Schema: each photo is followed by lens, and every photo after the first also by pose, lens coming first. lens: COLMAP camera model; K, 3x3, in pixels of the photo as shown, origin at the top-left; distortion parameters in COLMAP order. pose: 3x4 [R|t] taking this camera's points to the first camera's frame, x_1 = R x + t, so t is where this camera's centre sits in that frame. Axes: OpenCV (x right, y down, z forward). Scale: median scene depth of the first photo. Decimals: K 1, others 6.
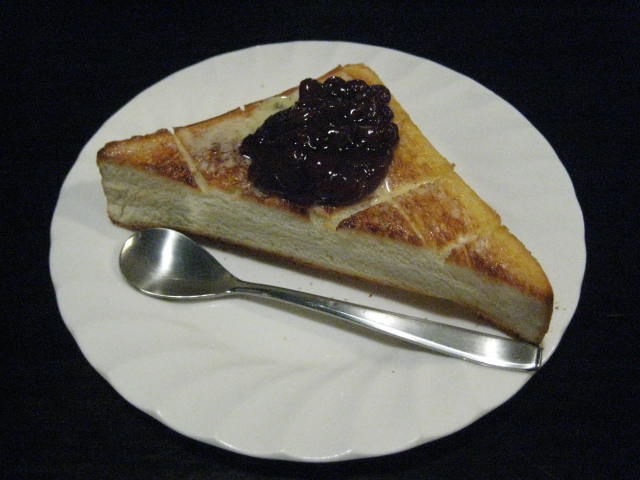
lens RADIAL K [[661.1, 0, 320.0], [0, 661.1, 240.0], [0, 0, 1]] dist [-0.177882, 0.242388]
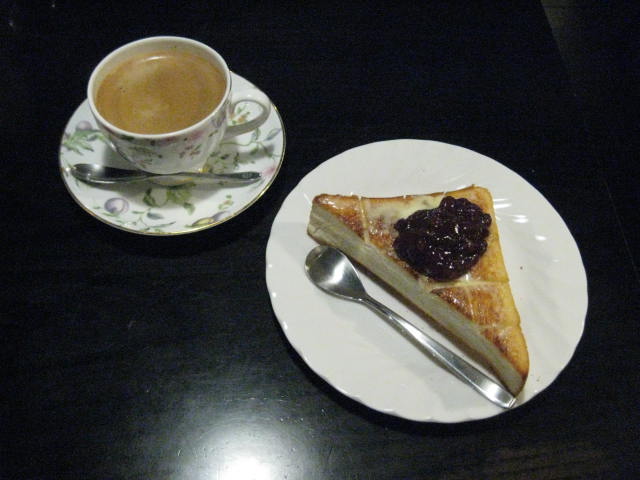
lens RADIAL K [[661.1, 0, 320.0], [0, 661.1, 240.0], [0, 0, 1]] dist [-0.177882, 0.242388]
pose [[0.924133, 0.344111, -0.166032, -0.003670], [-0.330215, 0.937940, 0.105960, -0.223857], [0.192190, -0.043095, 0.980411, -0.724251]]
